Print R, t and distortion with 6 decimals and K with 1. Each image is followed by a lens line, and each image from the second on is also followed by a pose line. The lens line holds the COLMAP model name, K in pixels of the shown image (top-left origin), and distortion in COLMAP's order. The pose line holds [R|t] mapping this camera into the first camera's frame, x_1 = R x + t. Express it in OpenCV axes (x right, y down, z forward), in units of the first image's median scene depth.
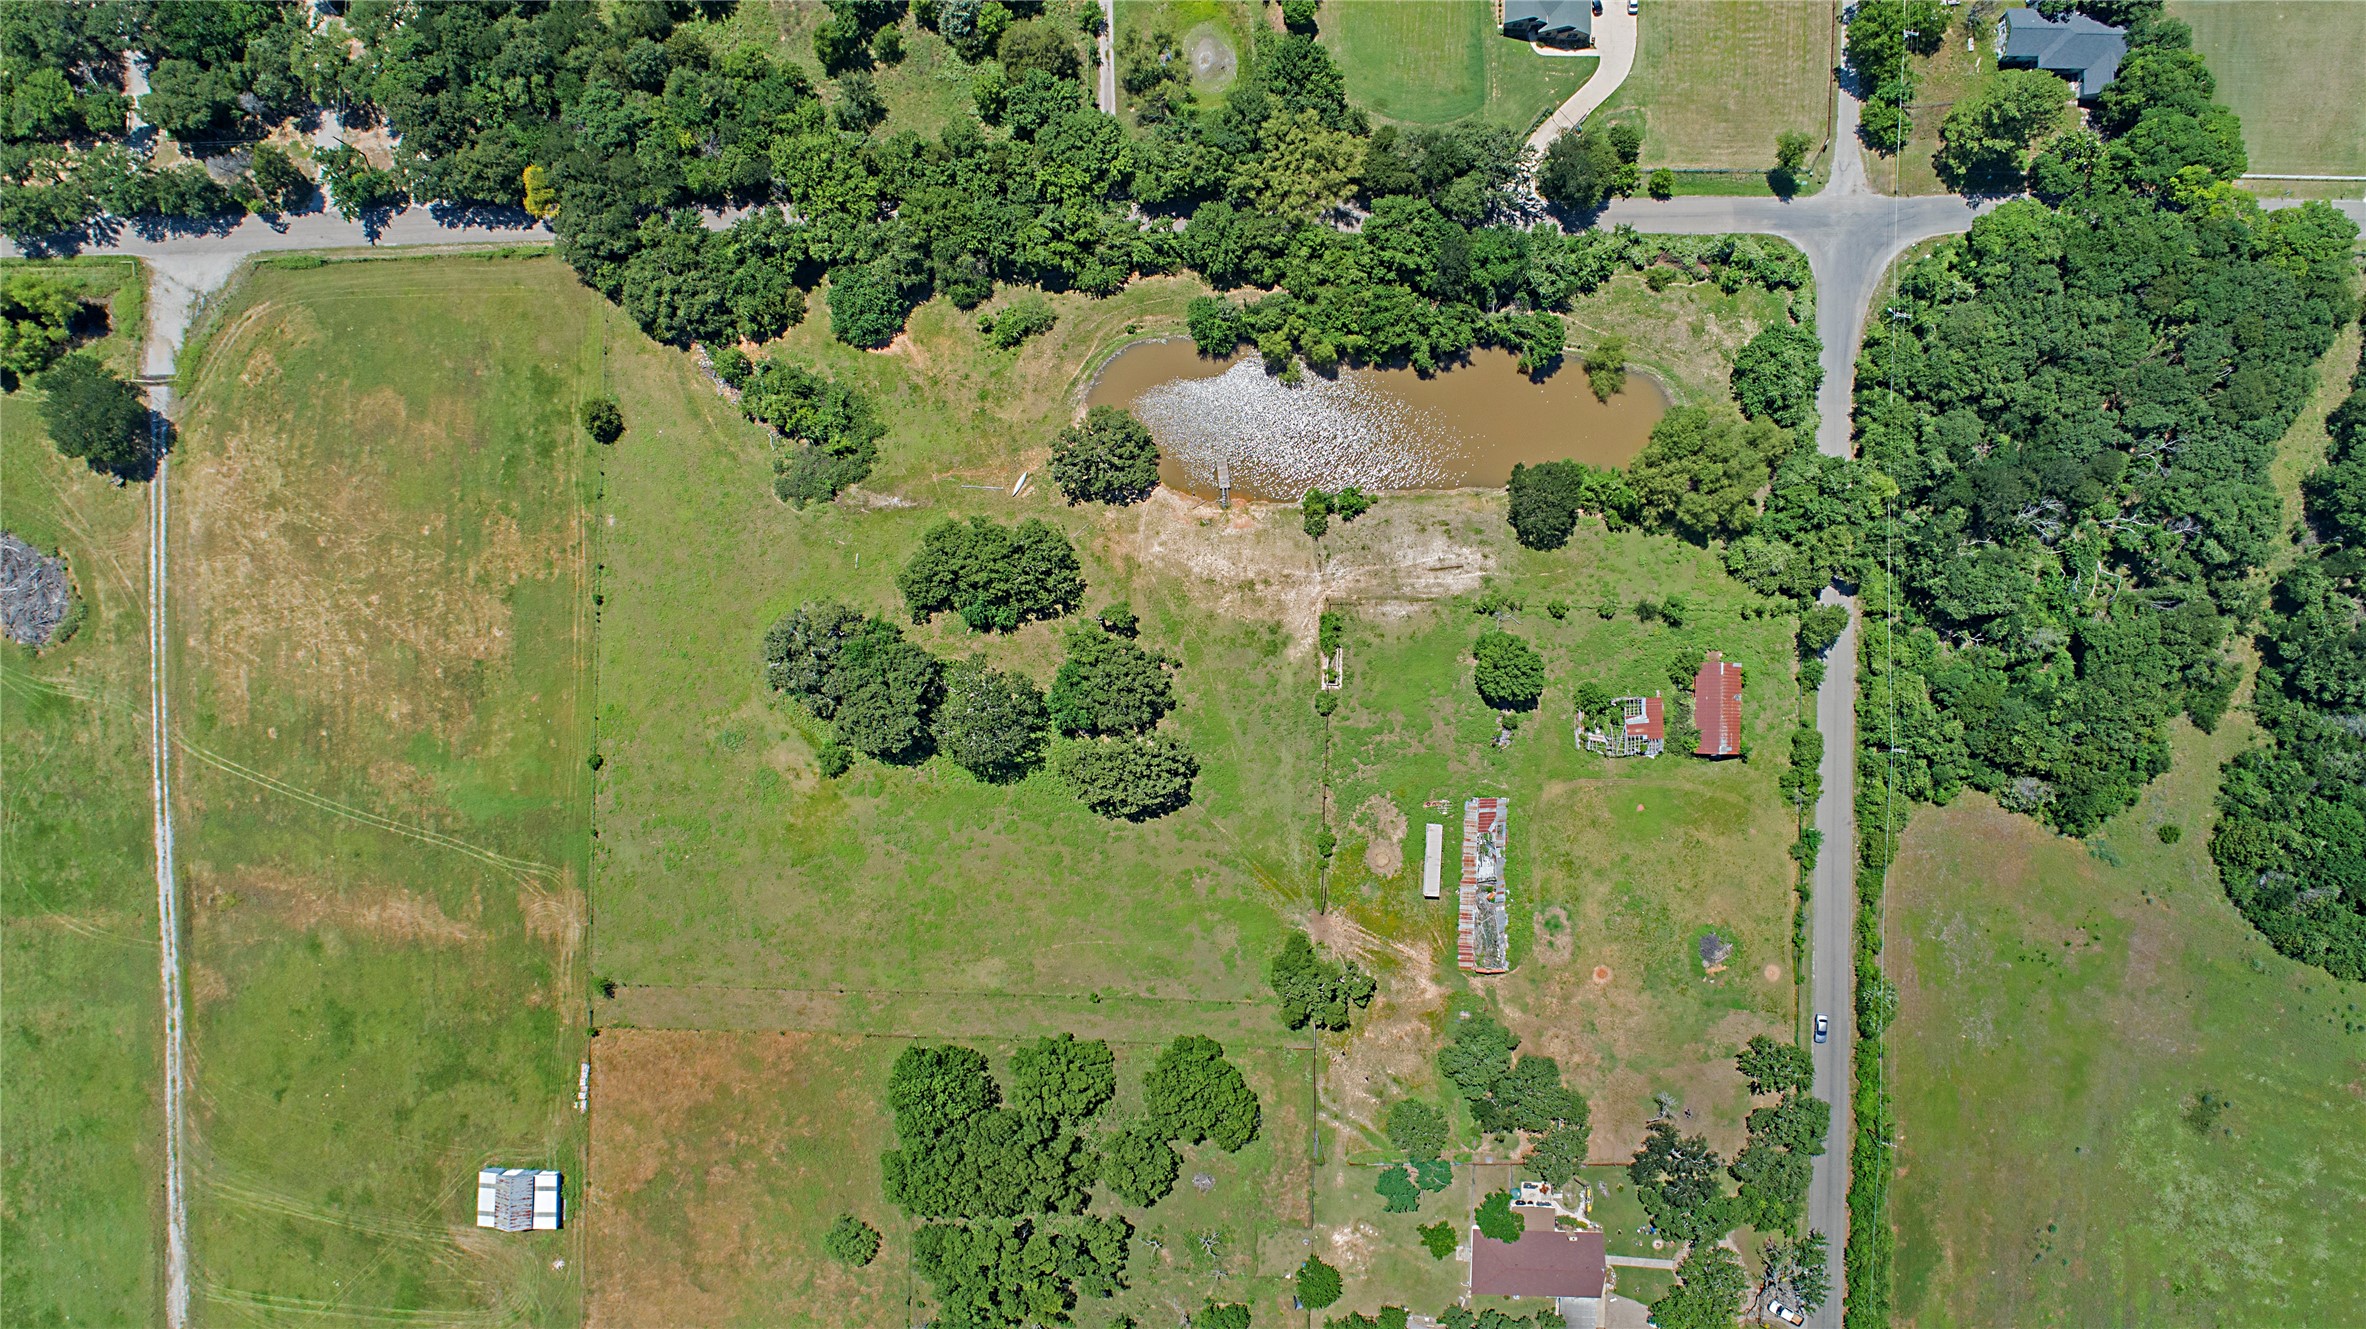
lens RADIAL K [[1587.1, 0, 1179.5], [0, 1587.1, 660.5], [0, 0, 1]] dist [-0.011743, -0.001856]
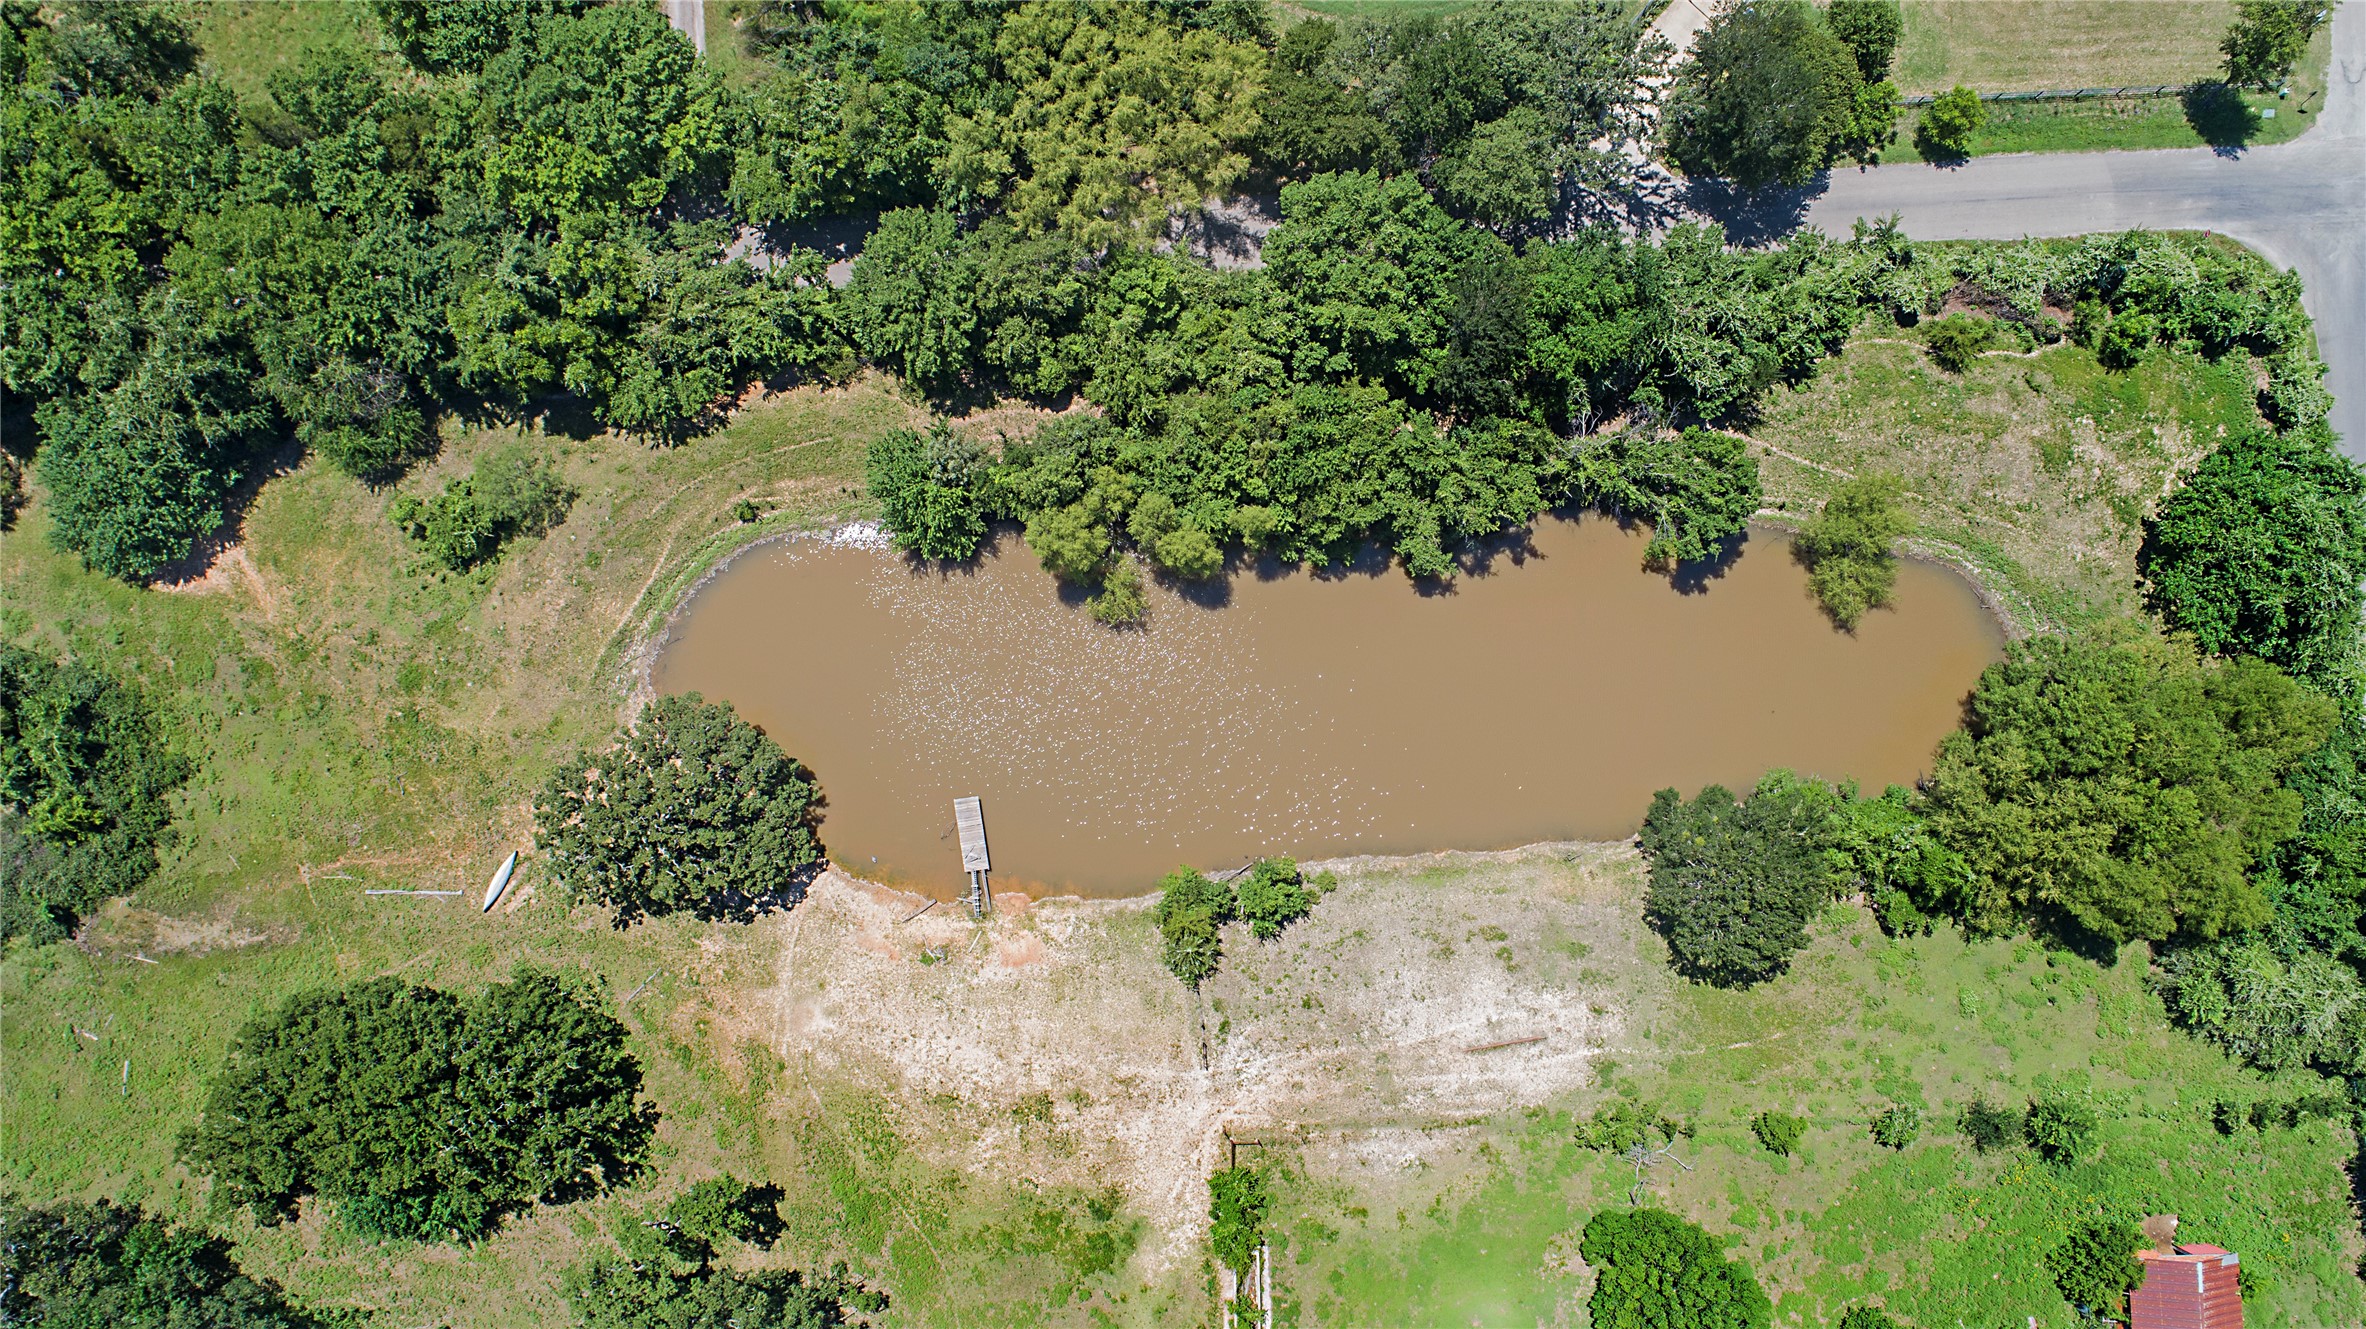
lens RADIAL K [[1587.1, 0, 1184.5], [0, 1587.1, 666.5], [0, 0, 1]] dist [-0.011743, -0.001856]
pose [[0.998959, -0.045478, 0.003426, 0.086138], [0.045604, 0.996853, -0.064842, -0.134292], [-0.000466, 0.064931, 0.997890, 0.574614]]
